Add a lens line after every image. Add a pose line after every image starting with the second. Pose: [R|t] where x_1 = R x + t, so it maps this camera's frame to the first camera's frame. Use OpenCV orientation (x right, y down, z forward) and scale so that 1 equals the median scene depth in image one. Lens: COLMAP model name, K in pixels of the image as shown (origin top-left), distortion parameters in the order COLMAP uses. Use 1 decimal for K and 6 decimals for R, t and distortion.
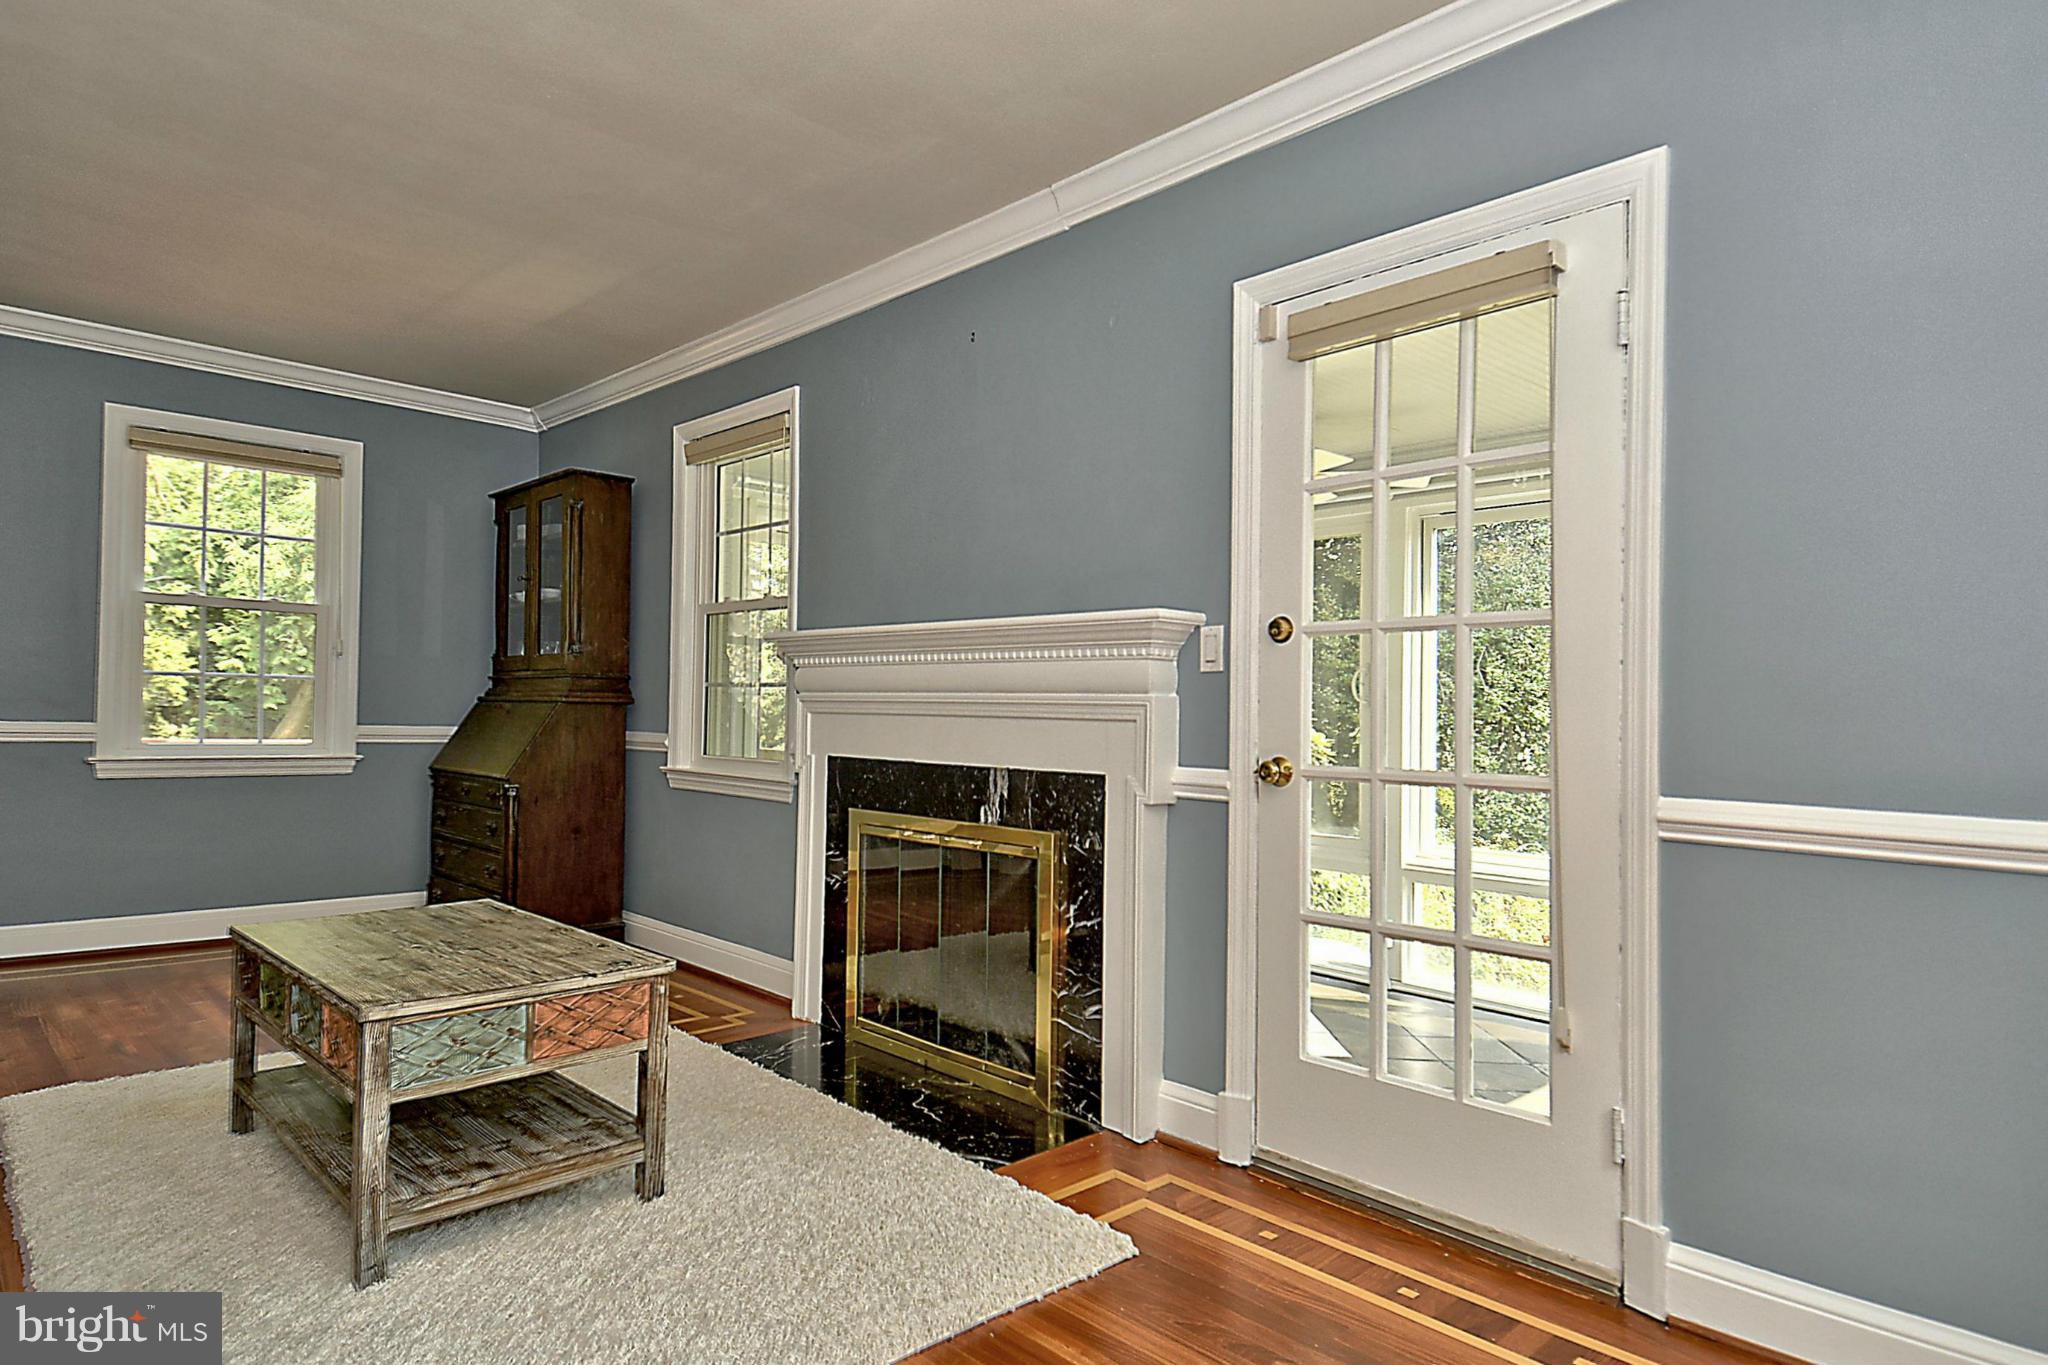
lens RADIAL K [[1132.5, 0, 1059.7], [0, 1132.5, 655.4], [0, 0, 1]] dist [0.006369, -0.000651]
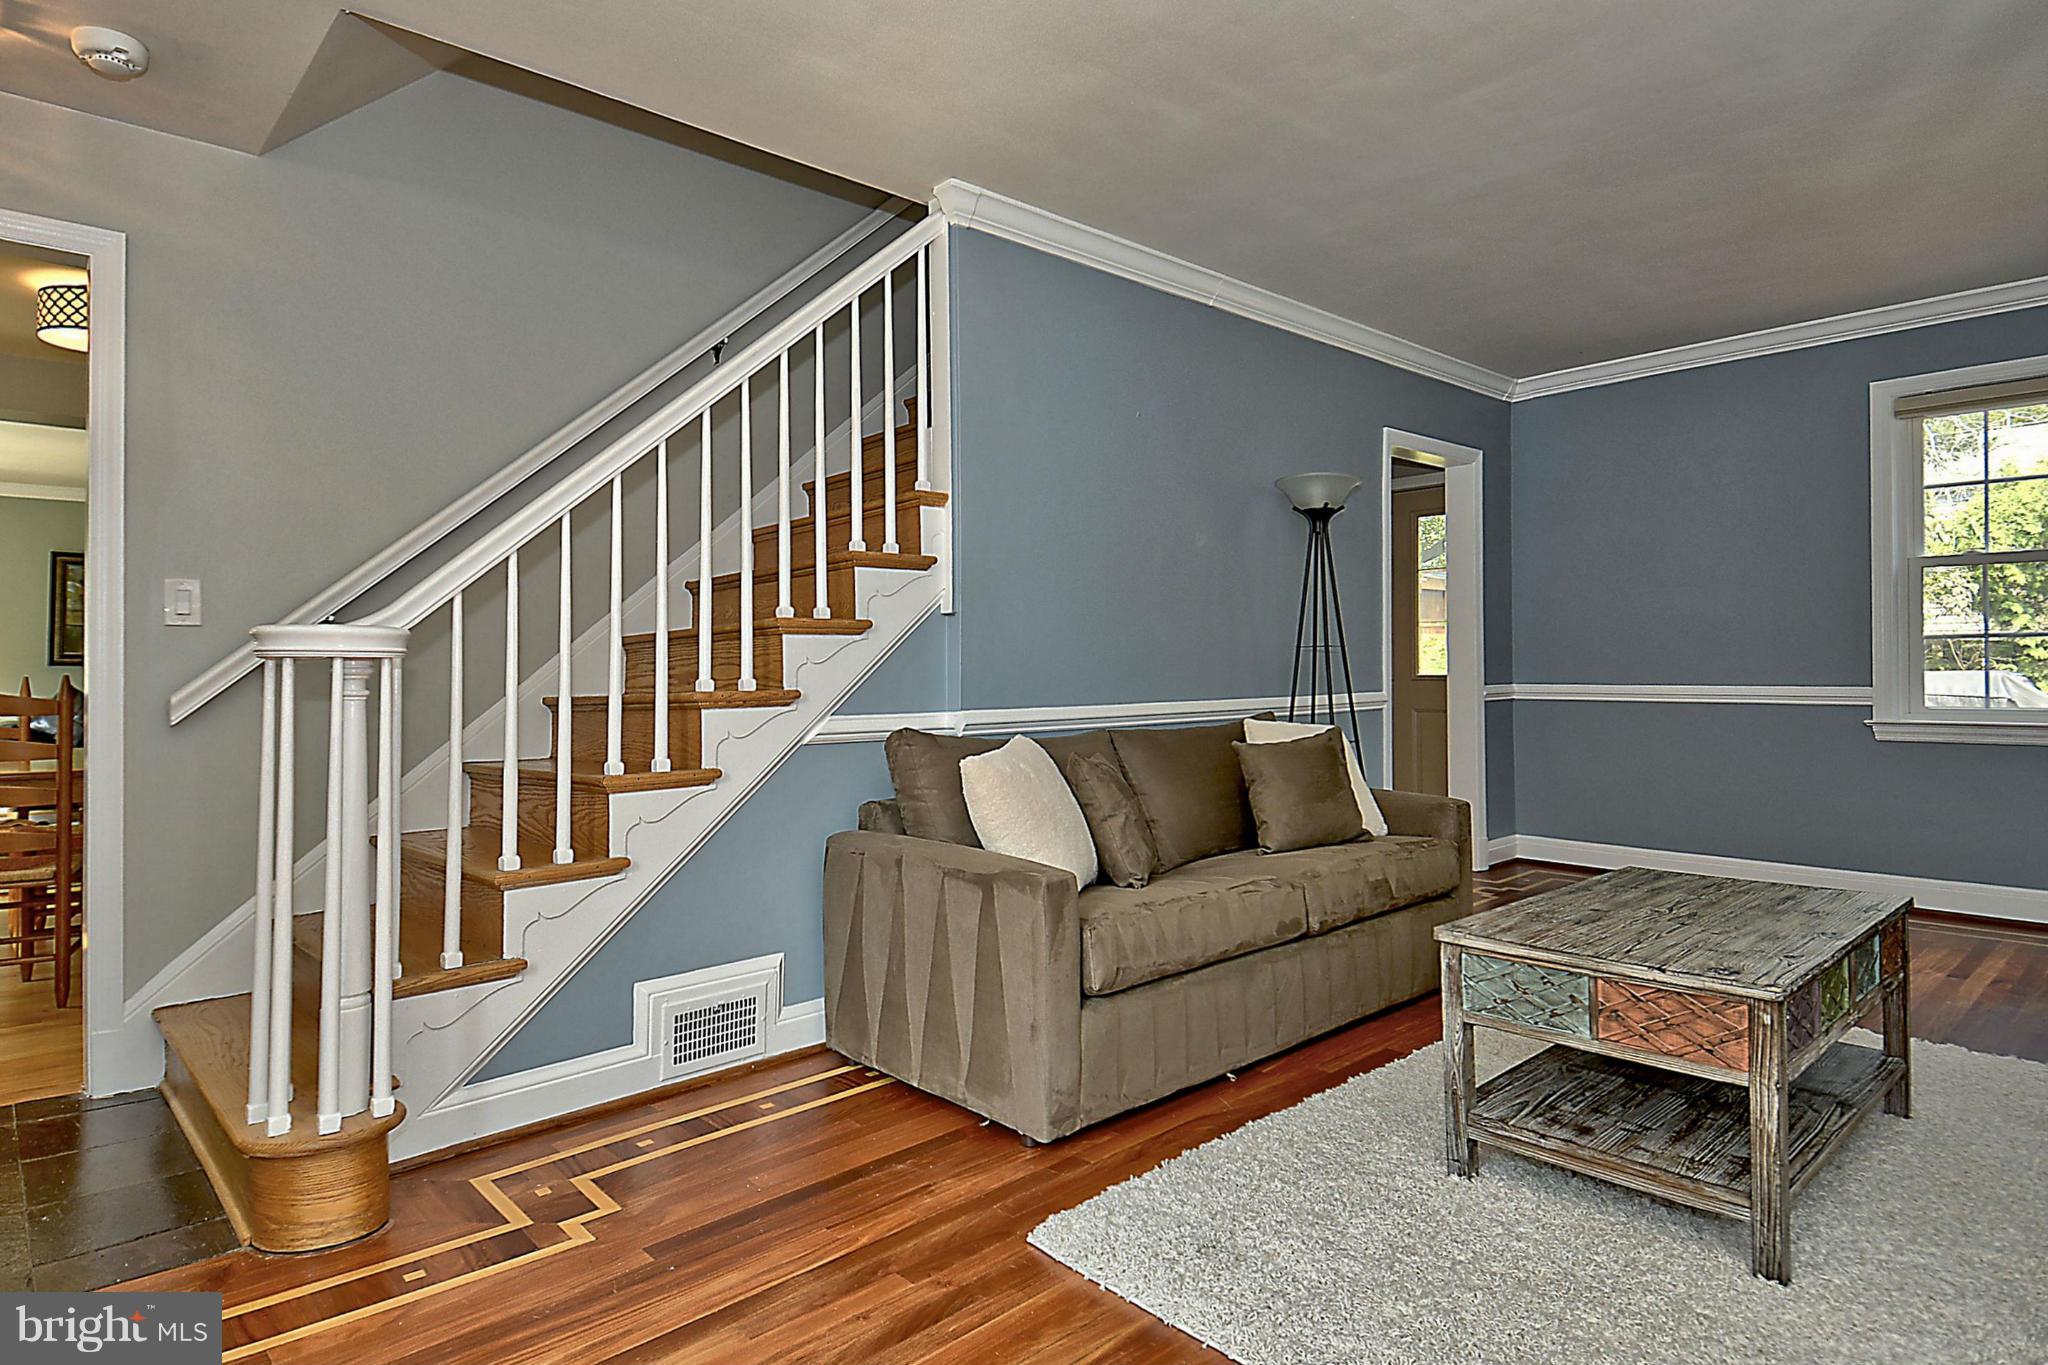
lens RADIAL K [[1132.5, 0, 1059.7], [0, 1132.5, 655.4], [0, 0, 1]] dist [0.006369, -0.000651]
pose [[-0.028429, -0.030809, -0.999121, 0.476747], [0.057615, 0.997813, -0.032408, 0.041391], [0.997934, -0.058485, -0.026592, 0.566940]]
